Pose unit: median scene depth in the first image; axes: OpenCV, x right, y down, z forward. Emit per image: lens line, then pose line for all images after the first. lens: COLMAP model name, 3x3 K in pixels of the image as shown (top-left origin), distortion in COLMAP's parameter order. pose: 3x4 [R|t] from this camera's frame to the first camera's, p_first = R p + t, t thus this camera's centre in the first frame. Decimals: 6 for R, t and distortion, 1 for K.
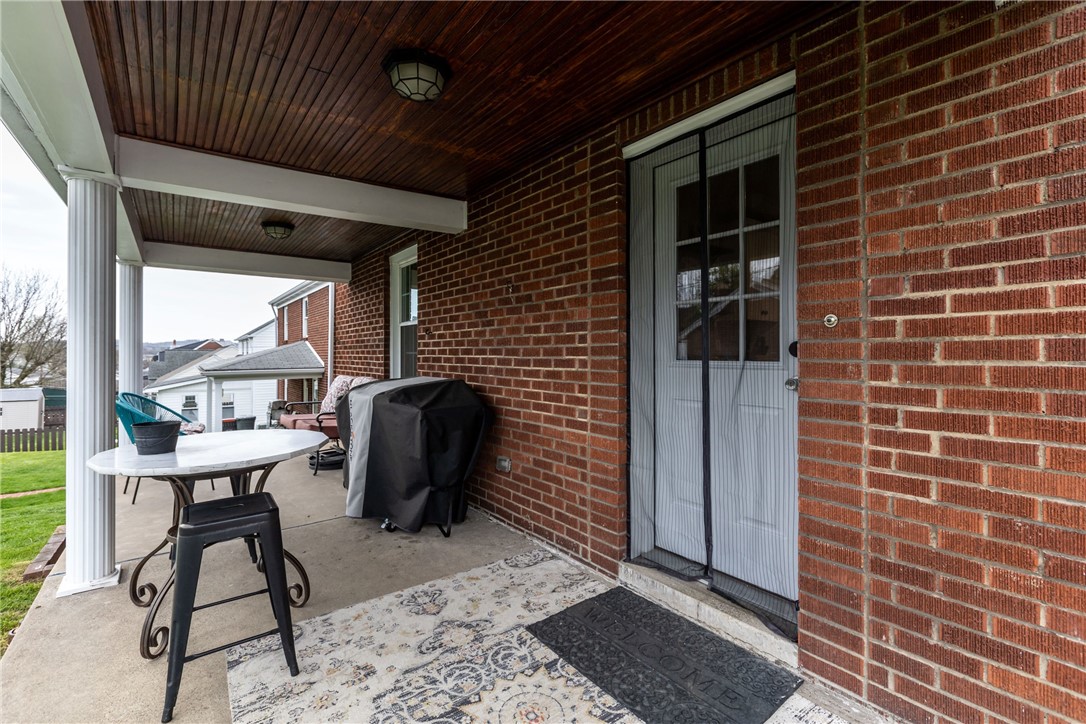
lens RADIAL K [[493.6, 0, 544.4], [0, 493.6, 354.4], [0, 0, 1]] dist [0.001891, 0.001350]
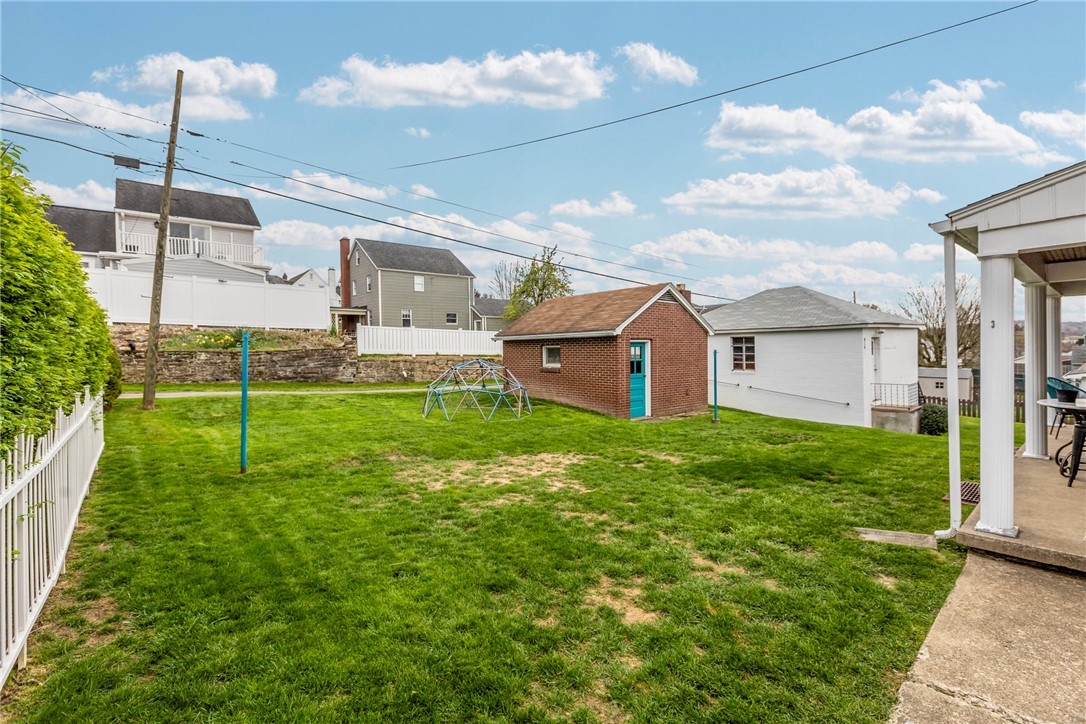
lens RADIAL K [[493.6, 0, 542.2], [0, 493.6, 348.3], [0, 0, 1]] dist [0.001891, 0.001350]
pose [[0.076231, 0.005383, -0.997076, 0.288865], [0.018745, 0.999801, 0.006831, -0.026487], [0.996914, -0.019211, 0.076115, -0.348849]]
